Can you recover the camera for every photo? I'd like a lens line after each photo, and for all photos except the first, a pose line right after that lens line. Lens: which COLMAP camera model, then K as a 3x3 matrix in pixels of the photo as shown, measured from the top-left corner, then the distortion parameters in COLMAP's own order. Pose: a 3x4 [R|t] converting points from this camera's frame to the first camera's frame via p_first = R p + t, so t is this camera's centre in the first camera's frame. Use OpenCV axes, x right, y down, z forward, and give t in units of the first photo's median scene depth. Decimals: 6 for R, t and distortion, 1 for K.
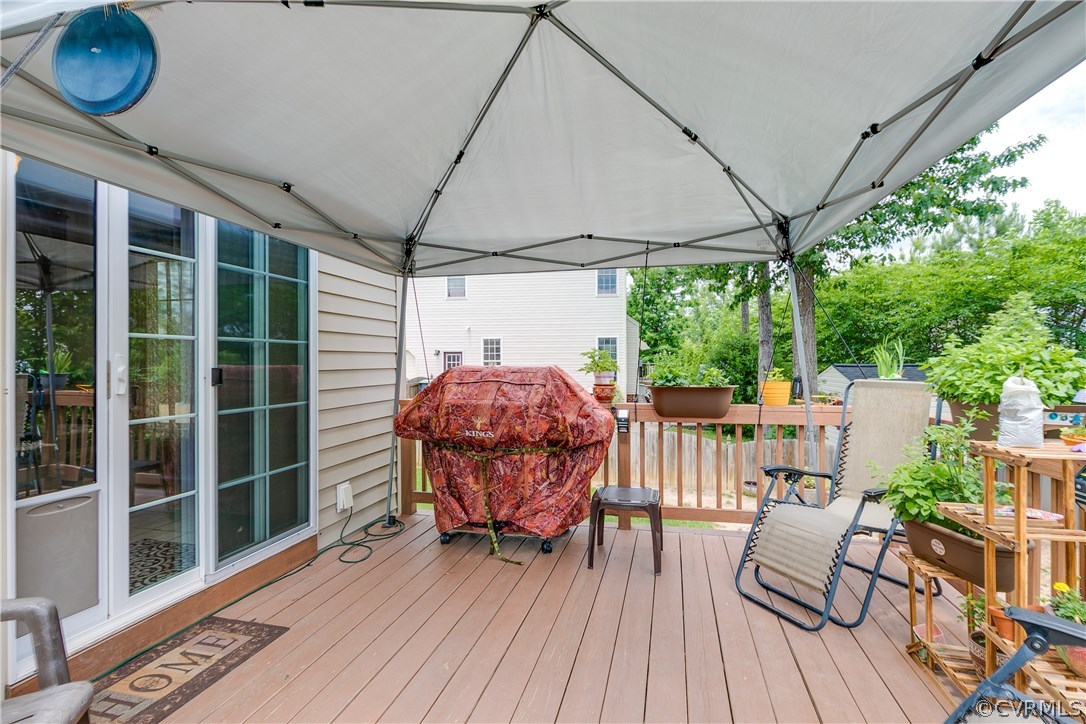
lens RADIAL K [[490.1, 0, 544.7], [0, 490.1, 361.1], [0, 0, 1]] dist [0.001916, -0.000119]
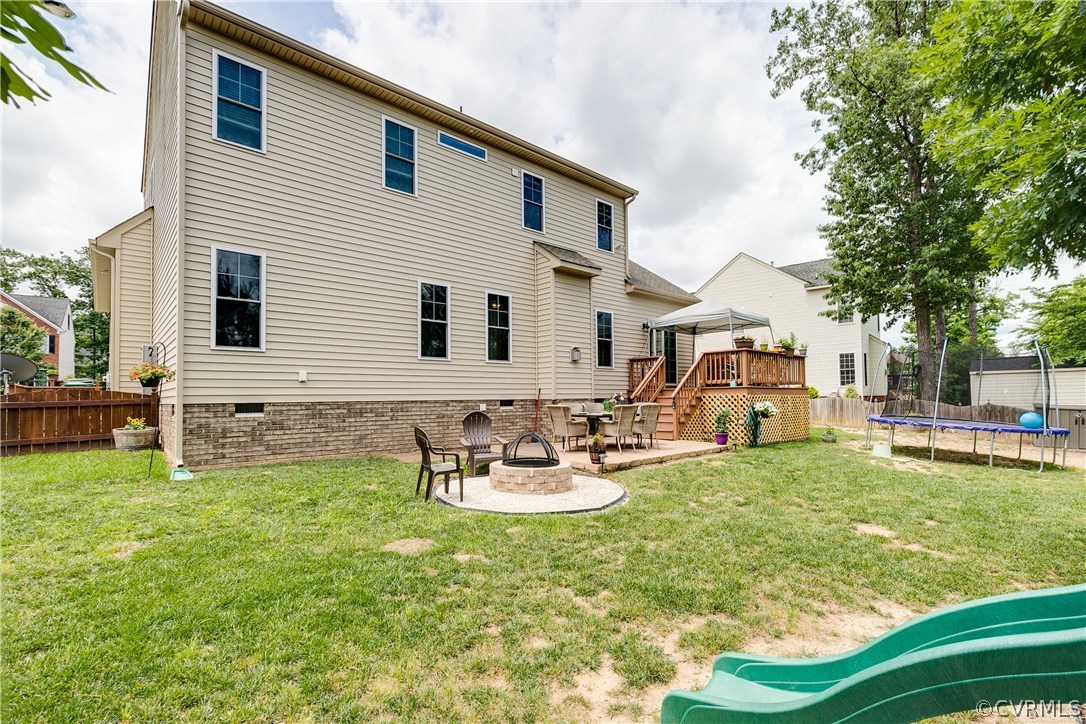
lens RADIAL K [[490.1, 0, 543.7], [0, 490.1, 368.5], [0, 0, 1]] dist [0.001916, -0.000119]
pose [[0.825768, -0.024671, -0.563469, 1.237869], [0.003658, 0.999256, -0.038392, 0.343087], [0.563997, 0.029641, 0.825244, -3.906032]]
